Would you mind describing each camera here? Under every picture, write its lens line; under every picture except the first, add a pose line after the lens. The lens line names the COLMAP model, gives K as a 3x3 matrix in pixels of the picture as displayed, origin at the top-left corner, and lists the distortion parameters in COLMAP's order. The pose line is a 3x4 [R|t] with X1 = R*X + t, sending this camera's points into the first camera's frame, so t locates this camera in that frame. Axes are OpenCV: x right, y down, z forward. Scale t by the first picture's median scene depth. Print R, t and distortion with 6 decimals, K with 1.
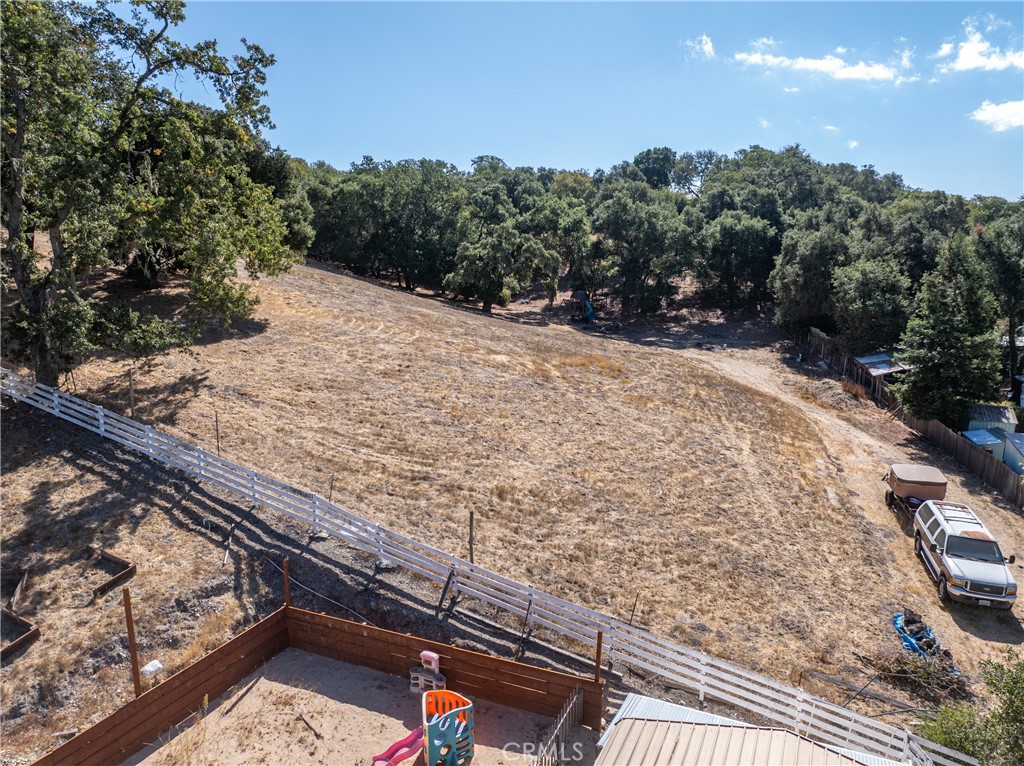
lens RADIAL K [[719.7, 0, 517.2], [0, 719.7, 380.4], [0, 0, 1]] dist [-0.044357, 0.014290]
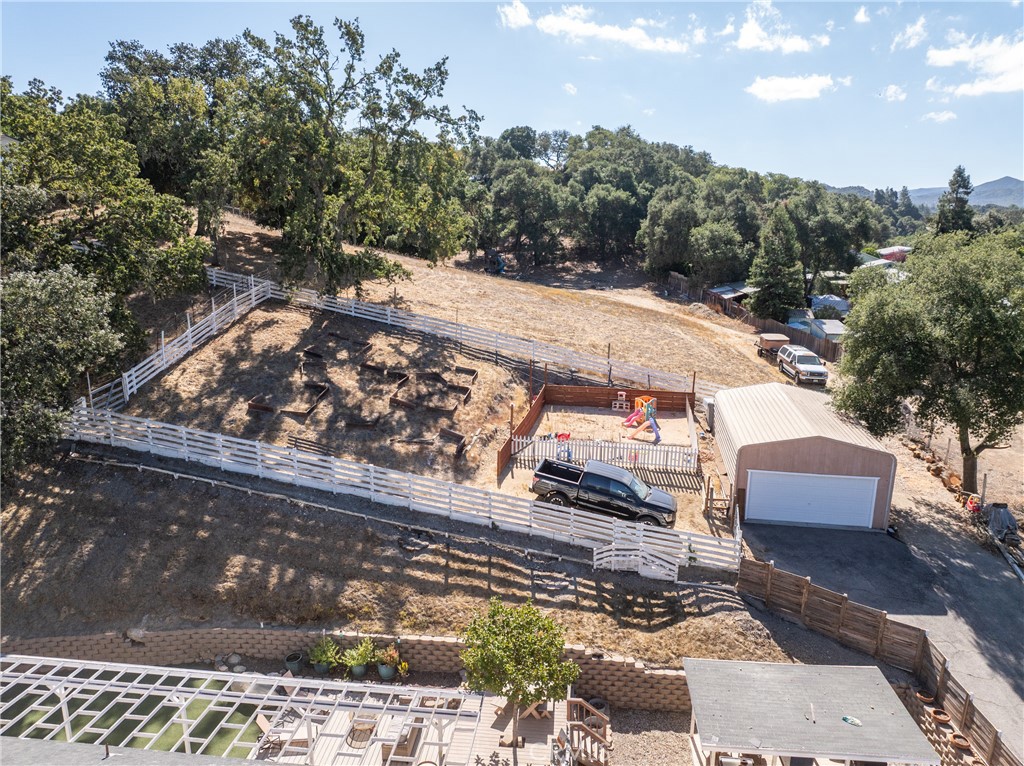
lens RADIAL K [[719.7, 0, 514.5], [0, 719.7, 380.4], [0, 0, 1]] dist [-0.044357, 0.014290]
pose [[0.966589, -0.060220, 0.249158, -0.232695], [0.047755, 0.997300, 0.055780, 0.042392], [-0.251844, -0.042017, 0.966855, -0.266966]]
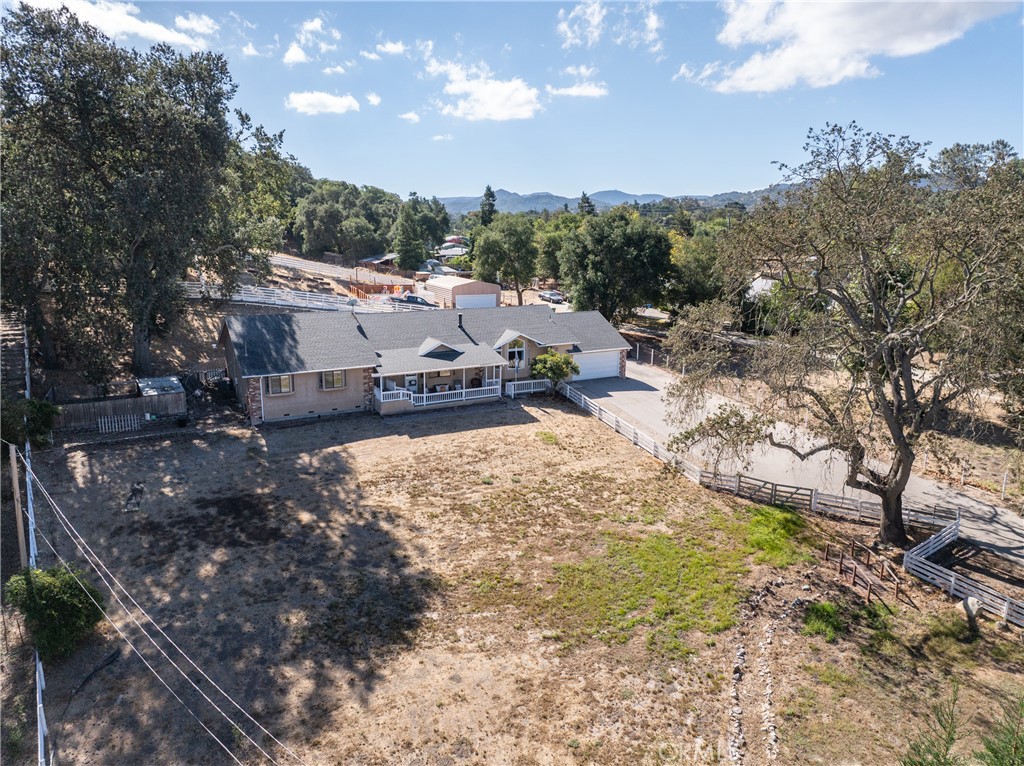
lens RADIAL K [[719.7, 0, 514.3], [0, 719.7, 387.0], [0, 0, 1]] dist [-0.044357, 0.014290]
pose [[0.645412, -0.168864, 0.744935, -0.793390], [0.131654, 0.985254, 0.109275, 0.146051], [-0.752403, 0.027546, 0.658127, -0.707189]]
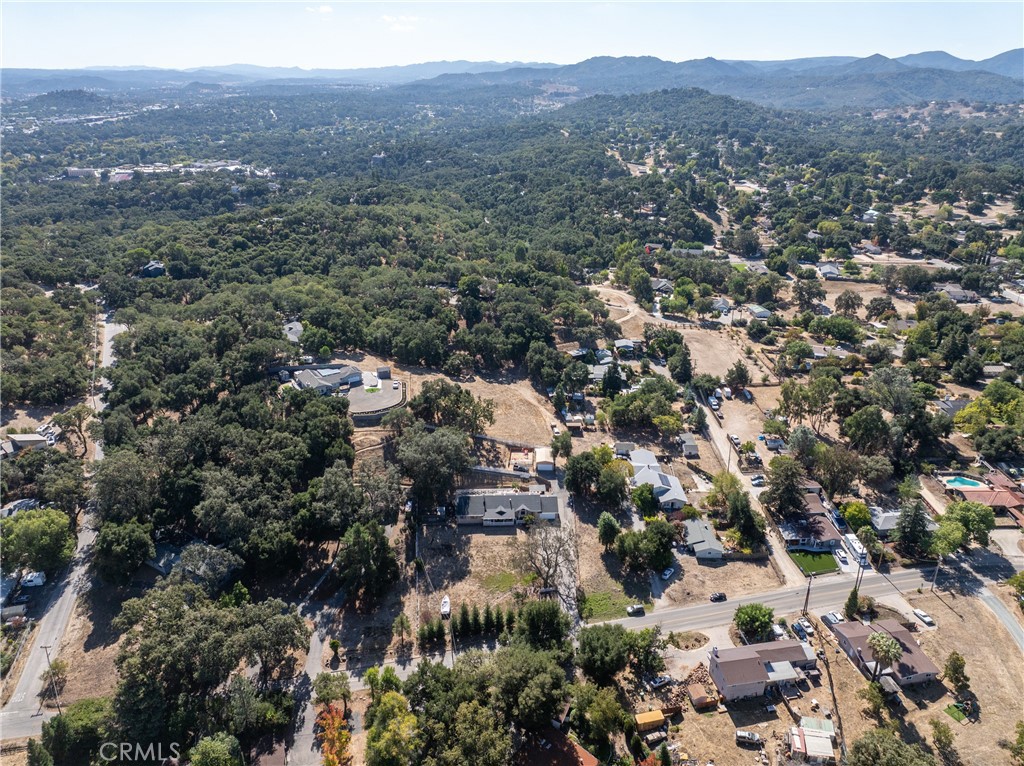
lens RADIAL K [[719.7, 0, 512.7], [0, 719.7, 382.3], [0, 0, 1]] dist [-0.044357, 0.014290]
pose [[0.920196, -0.159078, 0.357677, -1.239548], [0.072946, 0.967385, 0.242580, -1.050249], [-0.384601, -0.197130, 0.901788, -2.773972]]
